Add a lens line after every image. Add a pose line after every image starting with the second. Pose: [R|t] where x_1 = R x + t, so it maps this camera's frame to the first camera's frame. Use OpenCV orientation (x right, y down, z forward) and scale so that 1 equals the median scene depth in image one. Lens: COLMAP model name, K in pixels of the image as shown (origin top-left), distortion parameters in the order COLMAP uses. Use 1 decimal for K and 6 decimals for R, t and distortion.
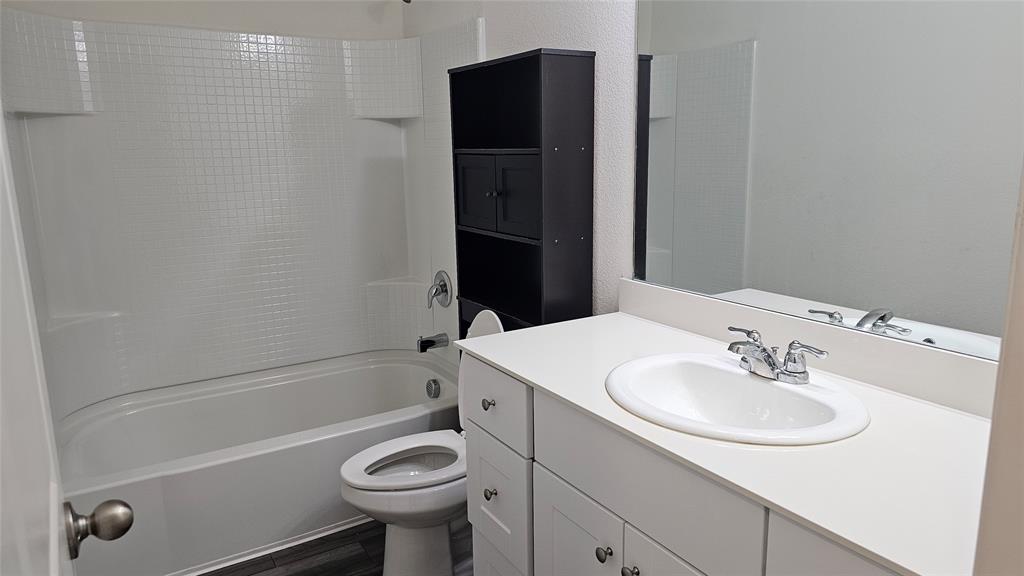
lens RADIAL K [[682.2, 0, 520.5], [0, 682.2, 284.6], [0, 0, 1]] dist [-0.004858, -0.022078]
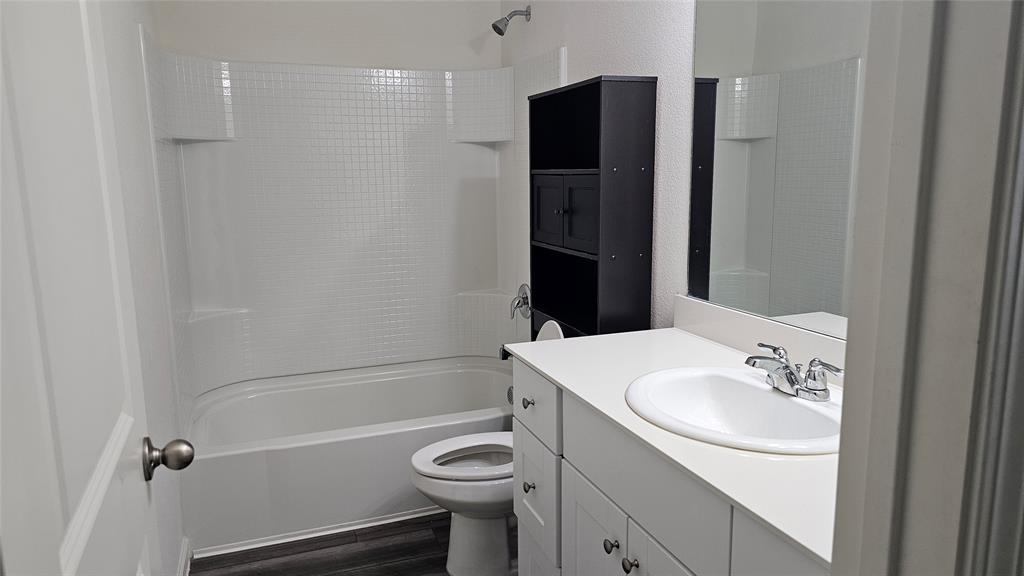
lens RADIAL K [[682.2, 0, 504.9], [0, 682.2, 290.1], [0, 0, 1]] dist [-0.004858, -0.022078]
pose [[0.975529, 0.036885, -0.216754, 0.111883], [-0.041943, 0.998943, -0.018782, 0.013285], [0.215832, 0.027414, 0.976046, -0.056535]]
